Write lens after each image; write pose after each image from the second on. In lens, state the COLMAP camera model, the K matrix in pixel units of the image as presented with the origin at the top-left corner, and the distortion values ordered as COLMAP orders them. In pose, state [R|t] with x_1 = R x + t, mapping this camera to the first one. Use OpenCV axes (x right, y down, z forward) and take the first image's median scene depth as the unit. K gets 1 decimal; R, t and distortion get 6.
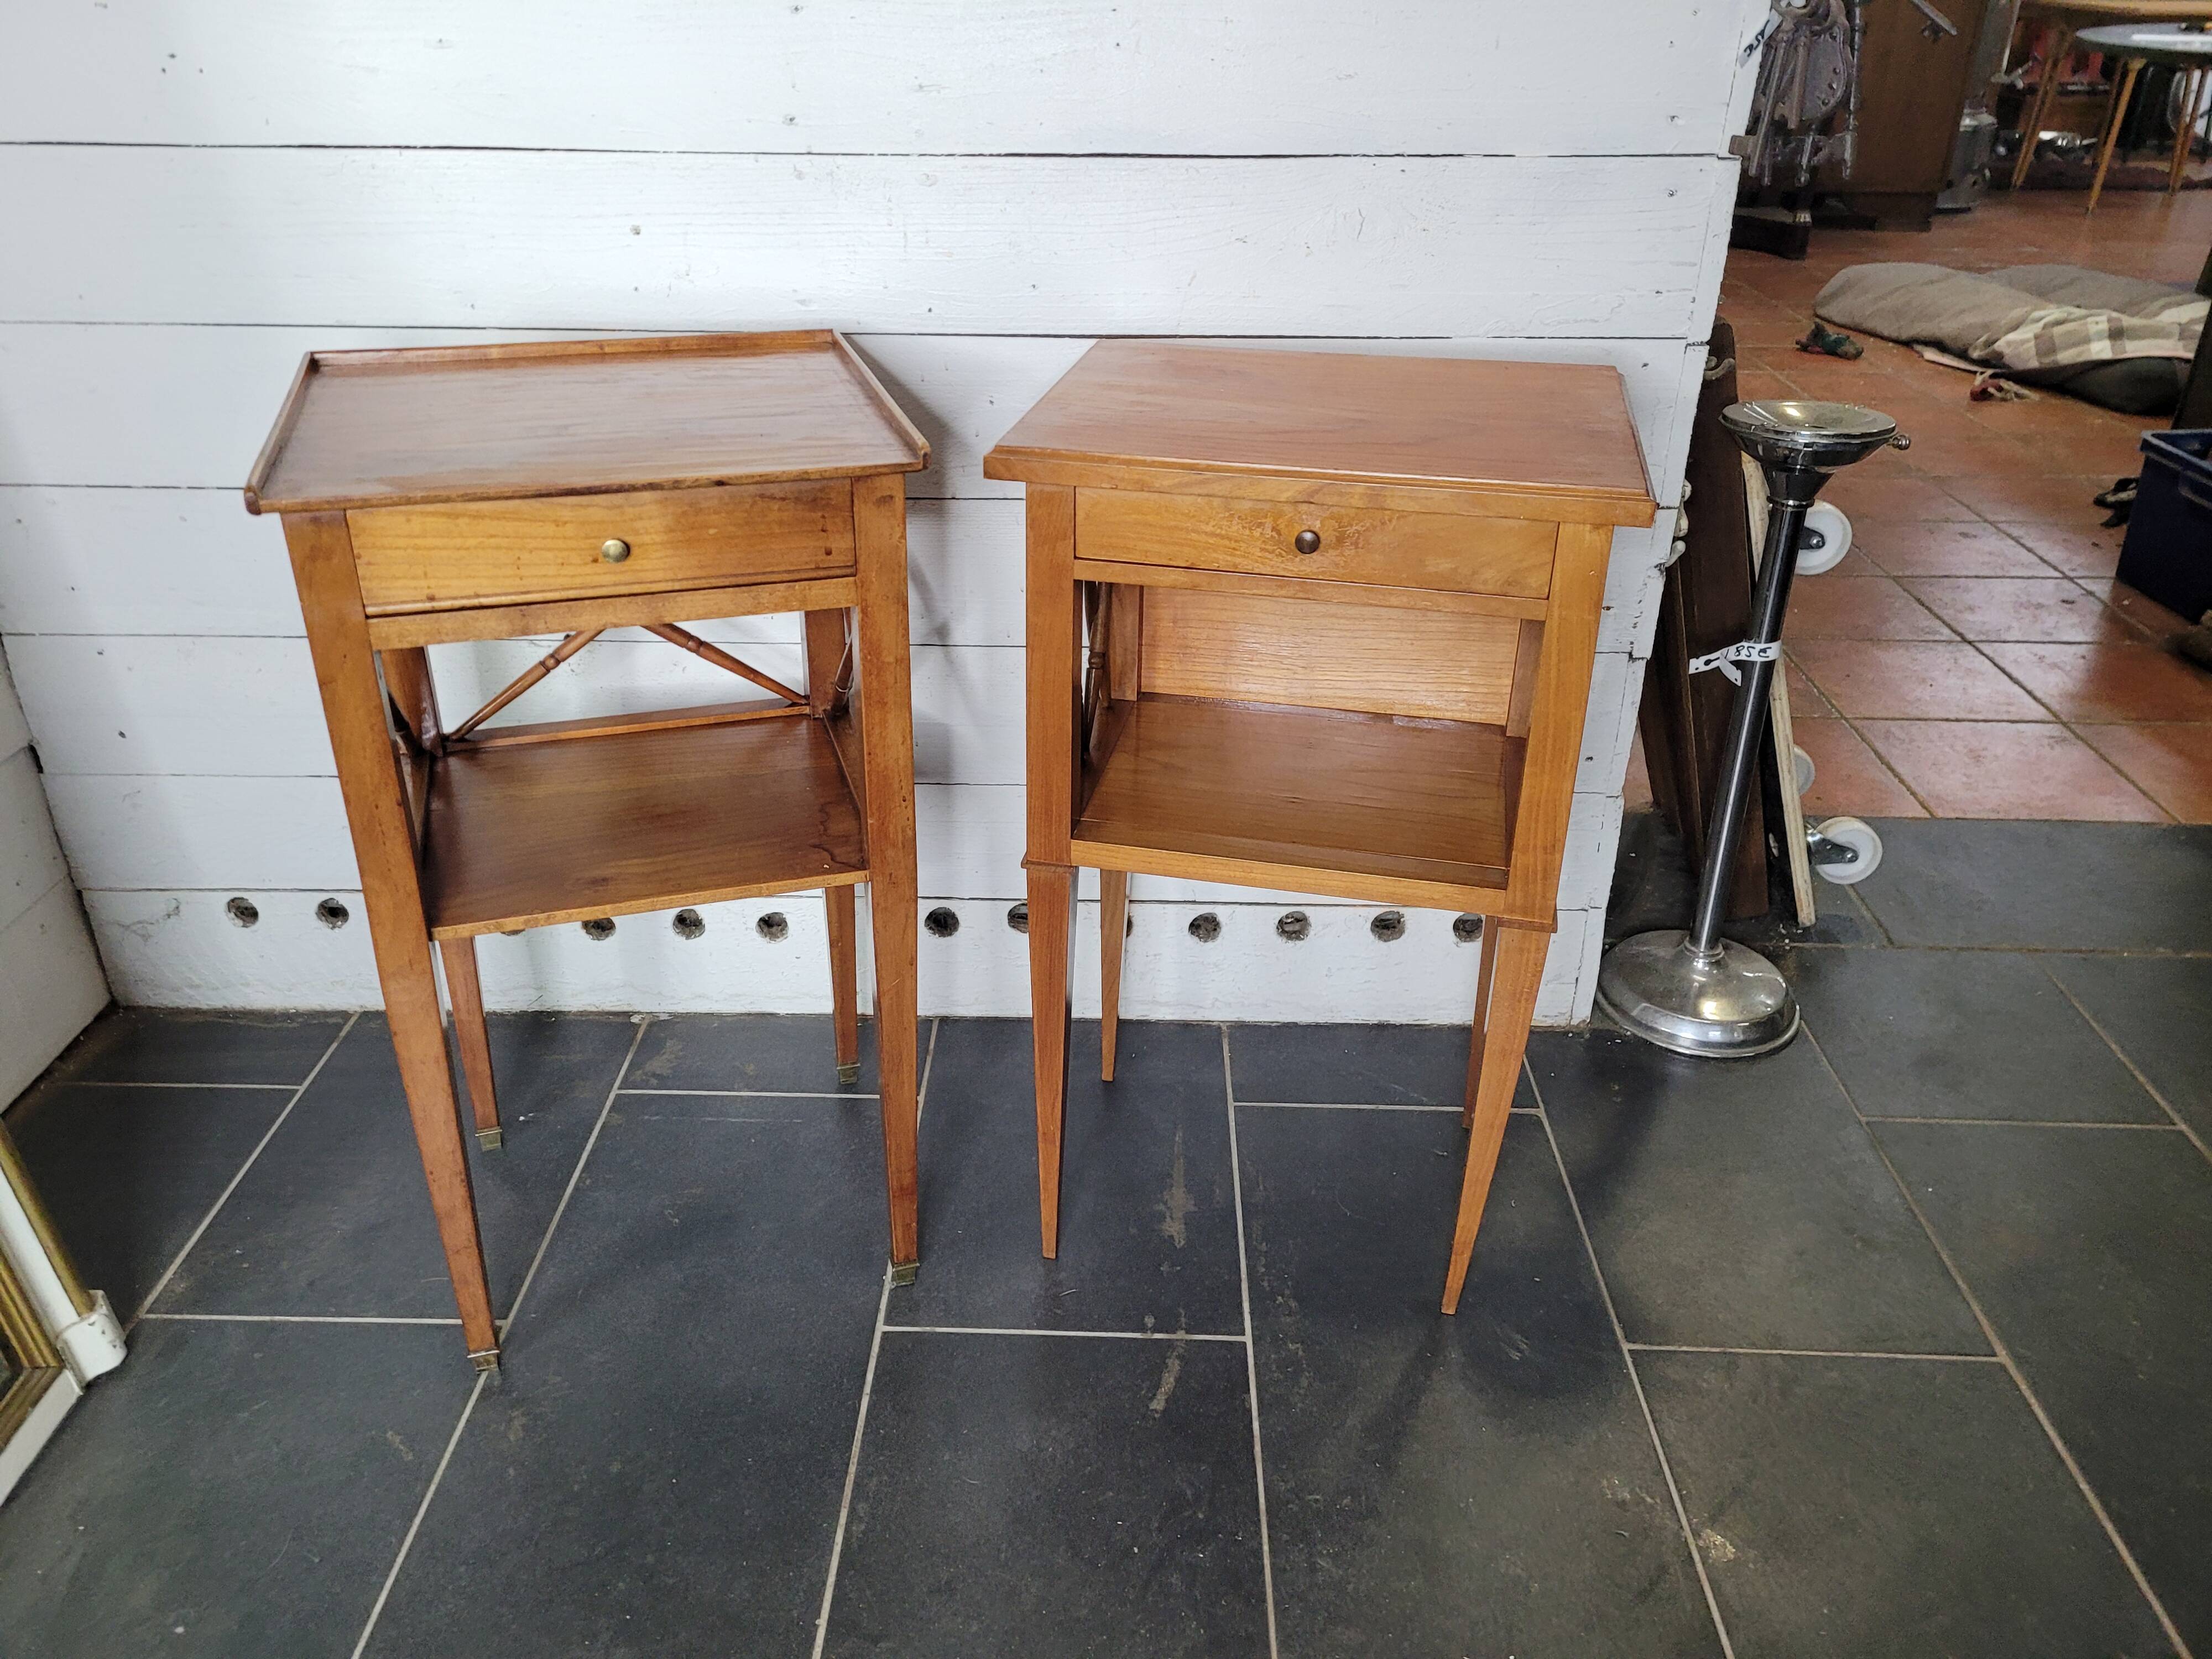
lens RADIAL K [[1668.8, 0, 1085.9], [0, 1668.8, 772.3], [0, 0, 1]] dist [0.062643, -0.057885]
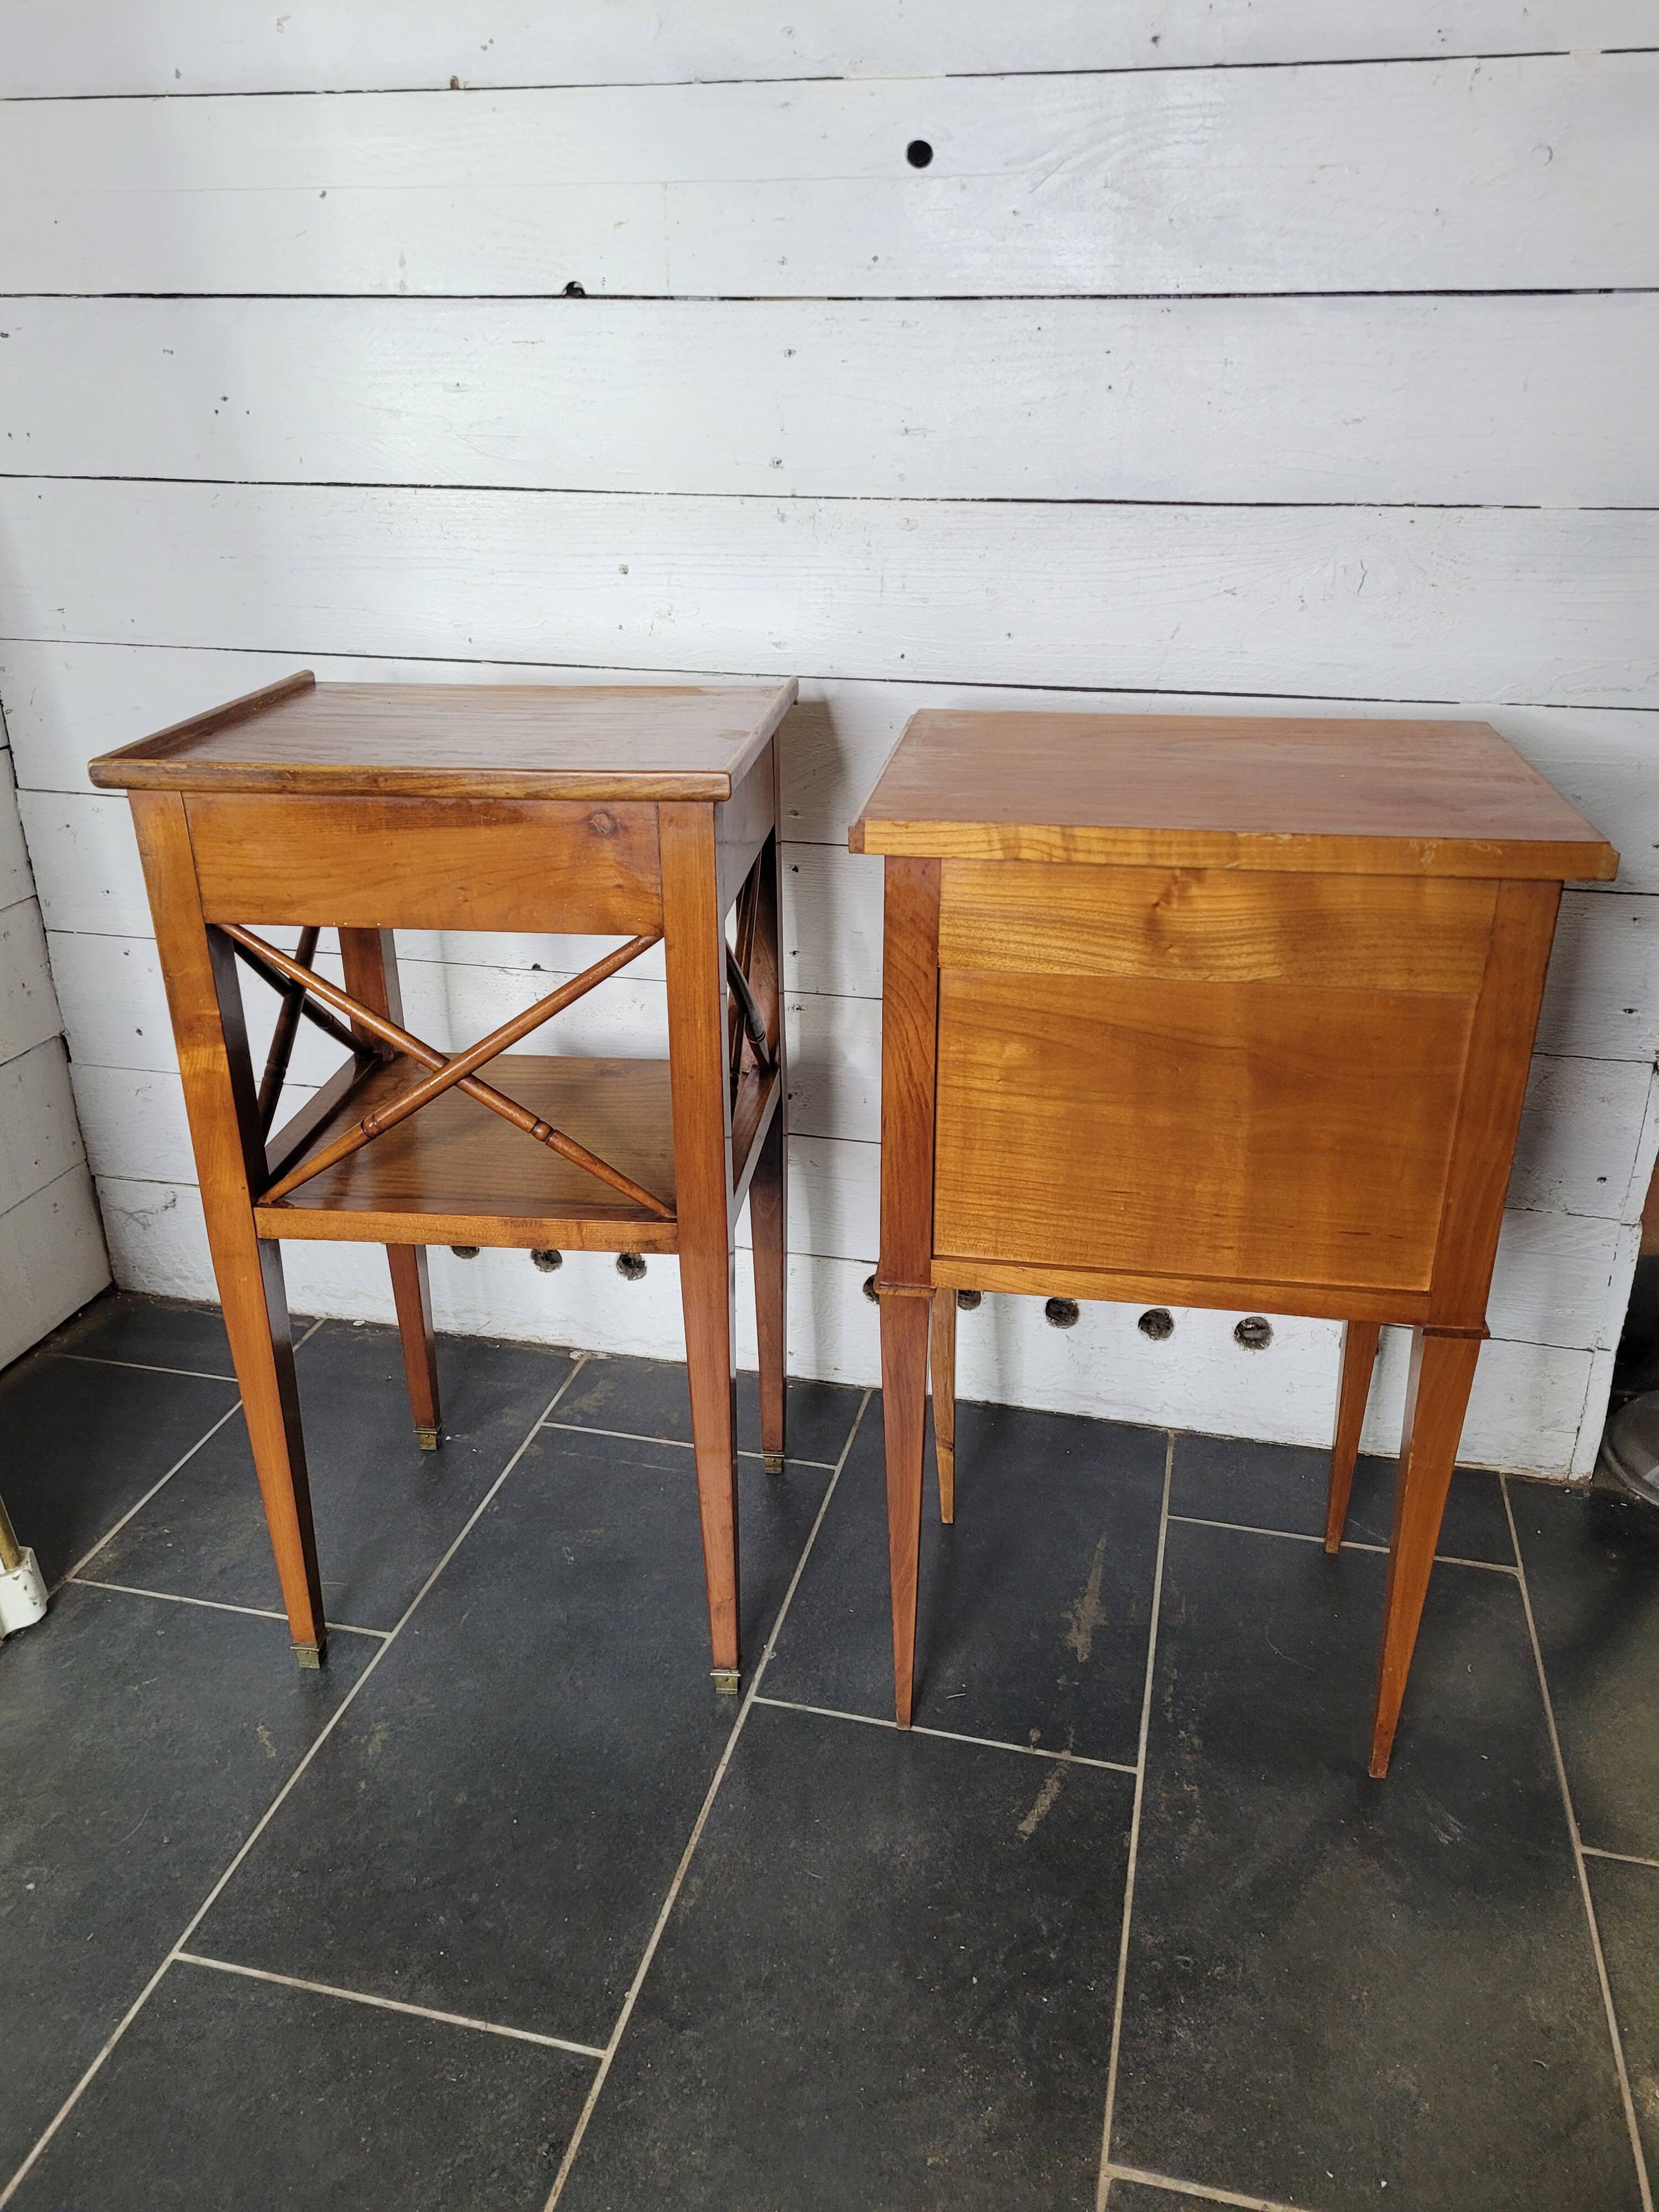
lens RADIAL K [[1668.8, 0, 841.7], [0, 1668.8, 1078.9], [0, 0, 1]] dist [0.062643, -0.057885]
pose [[0.978758, 0.080058, -0.188741, 0.079754], [-0.091008, 0.994591, -0.050070, 0.023707], [0.183712, 0.066183, 0.980750, 0.048068]]
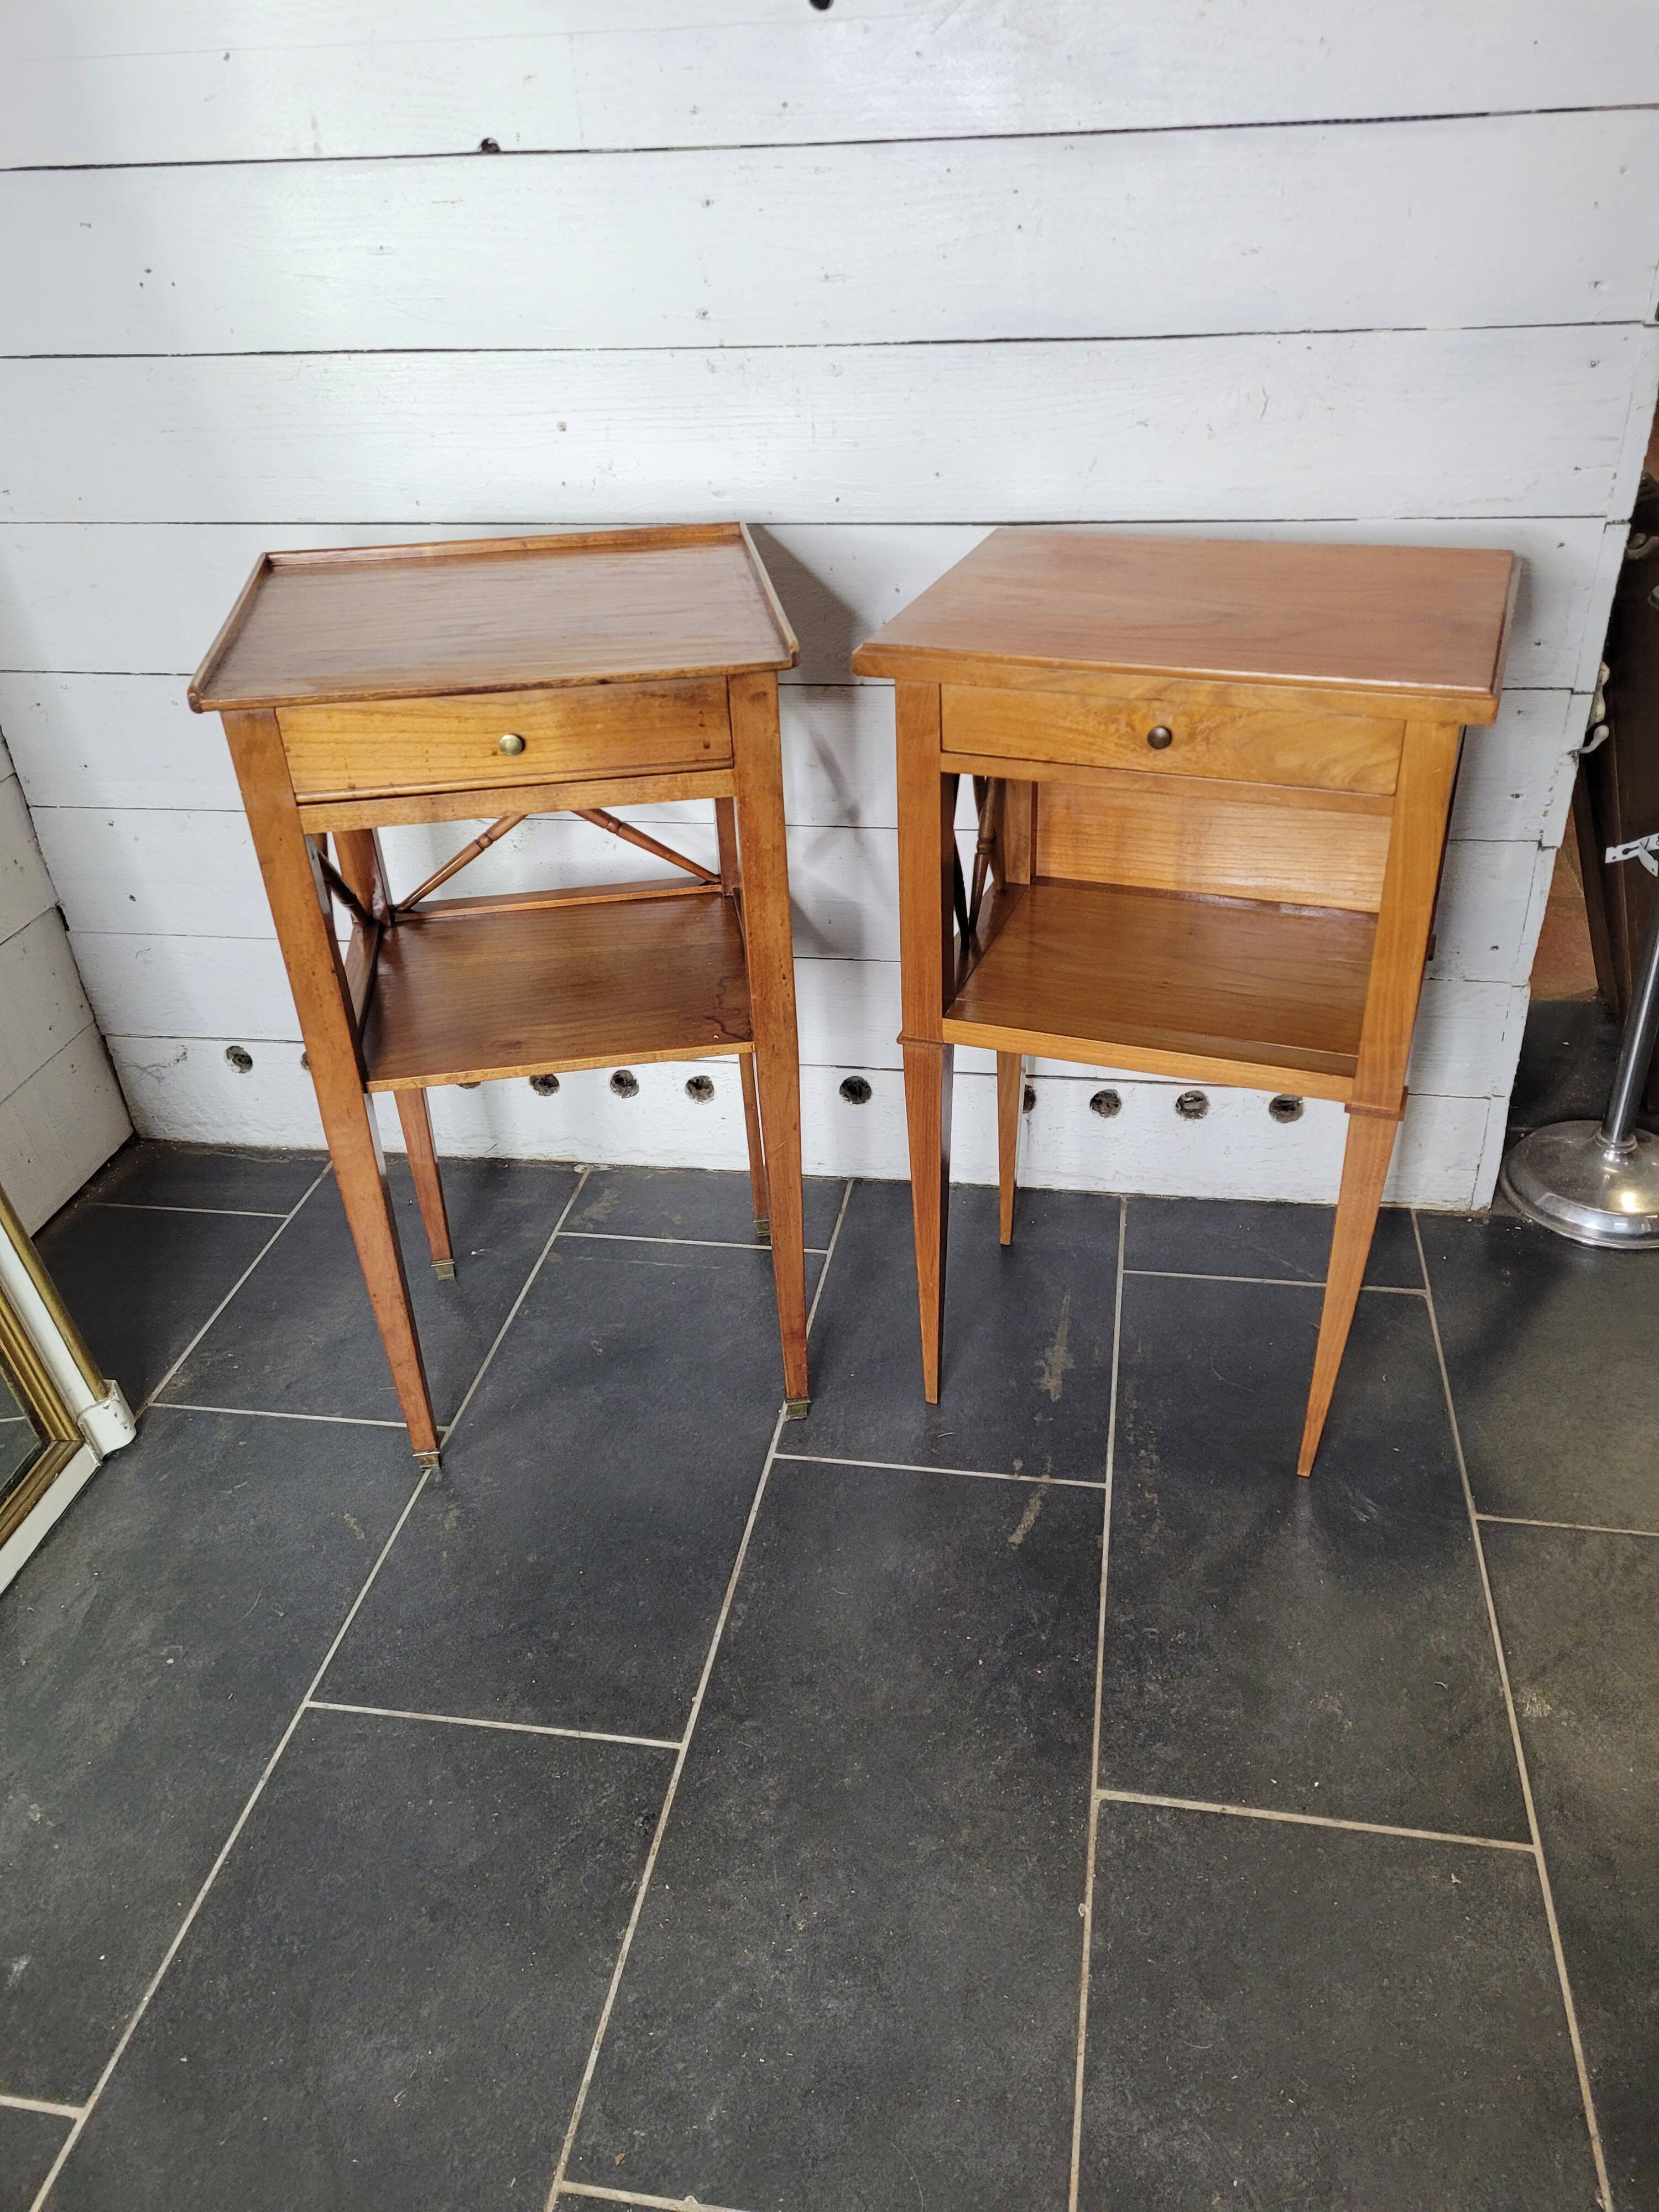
lens RADIAL K [[1668.8, 0, 868.3], [0, 1668.8, 1091.6], [0, 0, 1]] dist [0.062643, -0.057885]
pose [[0.990254, 0.032778, -0.135358, 0.080335], [-0.020088, 0.995363, 0.094072, -0.011026], [0.137814, -0.090436, 0.986321, -0.052251]]
